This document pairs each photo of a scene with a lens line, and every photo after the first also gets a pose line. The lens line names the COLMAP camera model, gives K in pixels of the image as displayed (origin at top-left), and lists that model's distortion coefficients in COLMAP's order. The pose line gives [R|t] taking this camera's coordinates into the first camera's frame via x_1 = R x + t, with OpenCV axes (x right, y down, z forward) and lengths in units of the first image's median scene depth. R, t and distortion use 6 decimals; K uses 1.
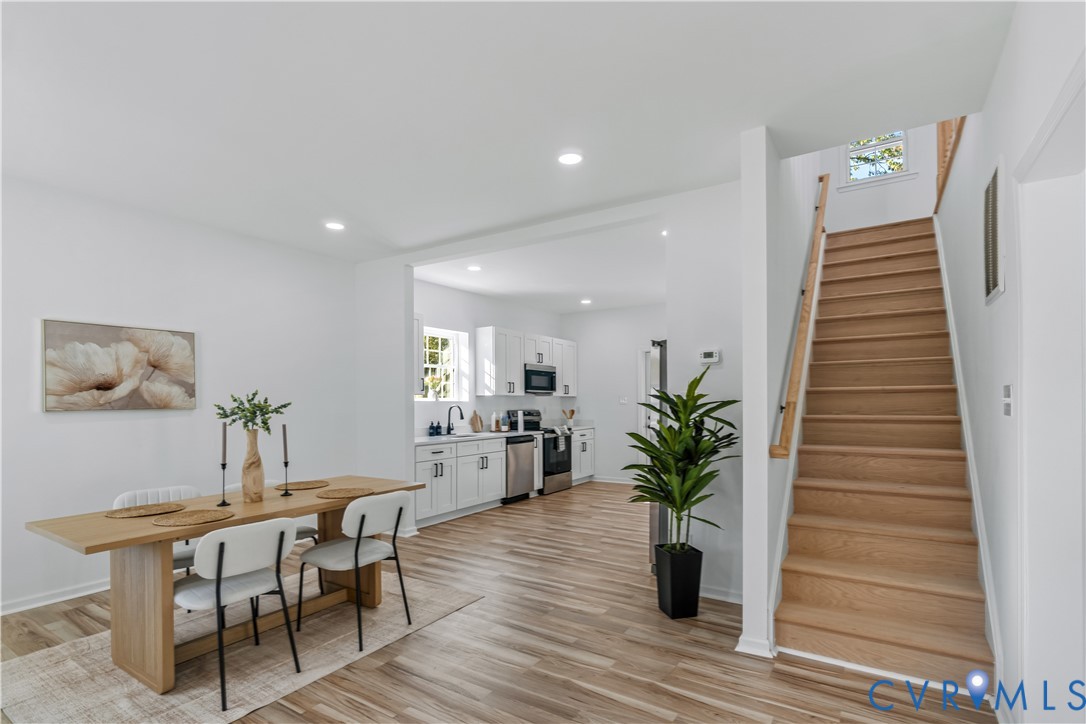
lens RADIAL K [[521.8, 0, 533.5], [0, 521.8, 400.7], [0, 0, 1]] dist [-0.011628, 0.000030]
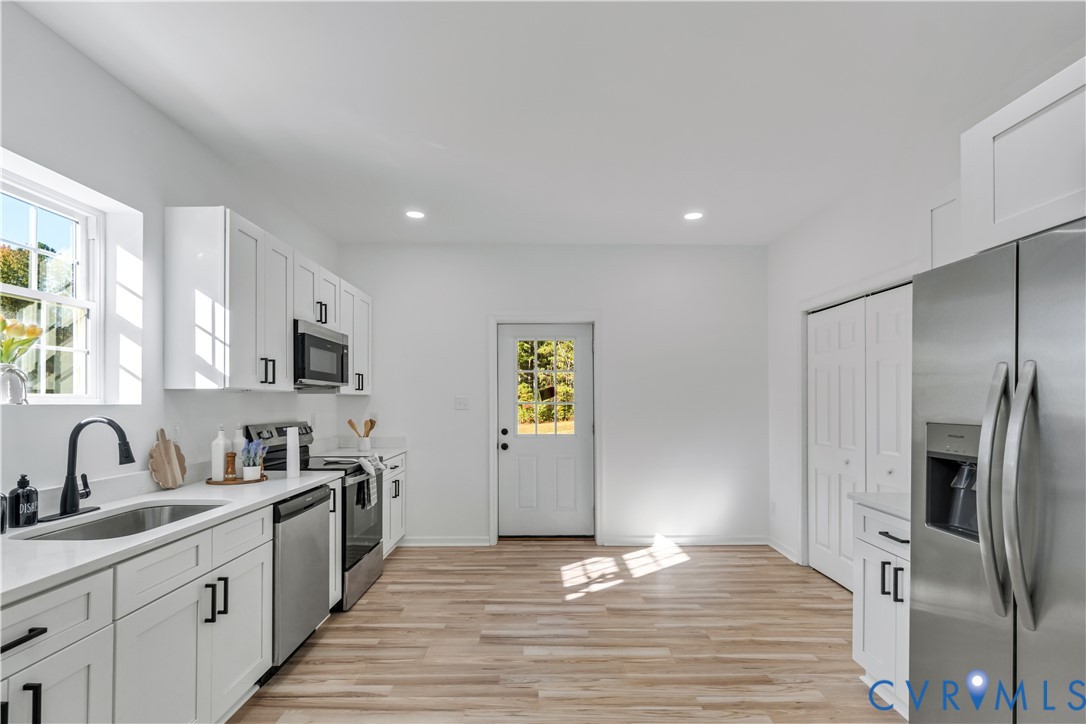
lens RADIAL K [[521.8, 0, 533.5], [0, 521.8, 400.7], [0, 0, 1]] dist [-0.011628, 0.000030]
pose [[0.835189, 0.006840, 0.549921, -0.095885], [-0.005370, 0.999976, -0.004282, -0.001260], [-0.549937, 0.000624, 0.835206, 0.561132]]
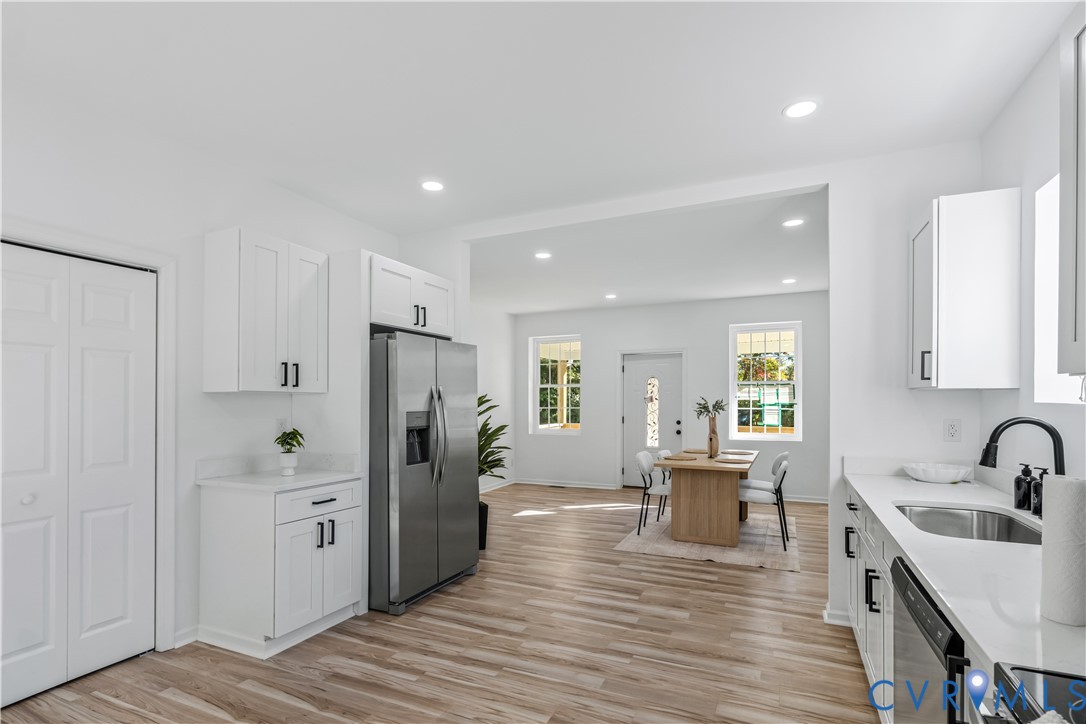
lens RADIAL K [[521.8, 0, 533.5], [0, 521.8, 400.7], [0, 0, 1]] dist [-0.011628, 0.000030]
pose [[-0.990359, 0.007380, -0.138327, 0.145025], [0.007298, 0.999973, 0.001098, -0.003430], [0.138332, 0.000078, -0.990386, 1.150403]]
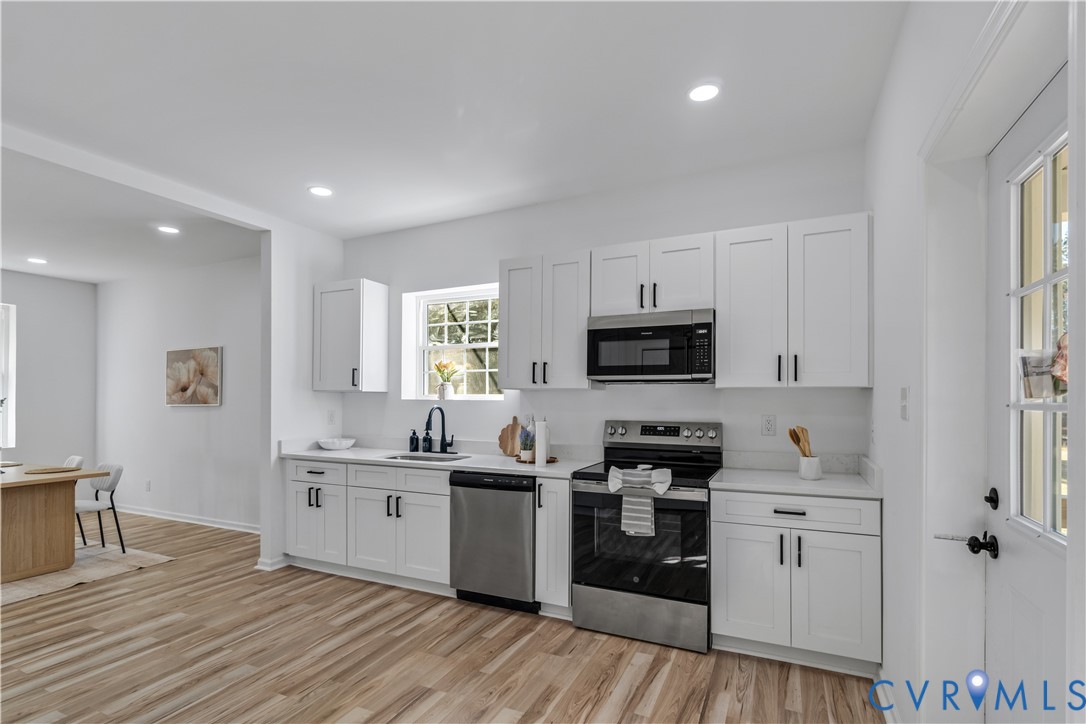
lens RADIAL K [[522.9, 0, 541.7], [0, 522.9, 396.9], [0, 0, 1]] dist [0.000868, 0.000248]
pose [[0.142094, 0.001001, -0.989853, 0.450754], [-0.000314, 0.999999, 0.000966, -0.003659], [0.989853, 0.000174, 0.142094, 0.959173]]
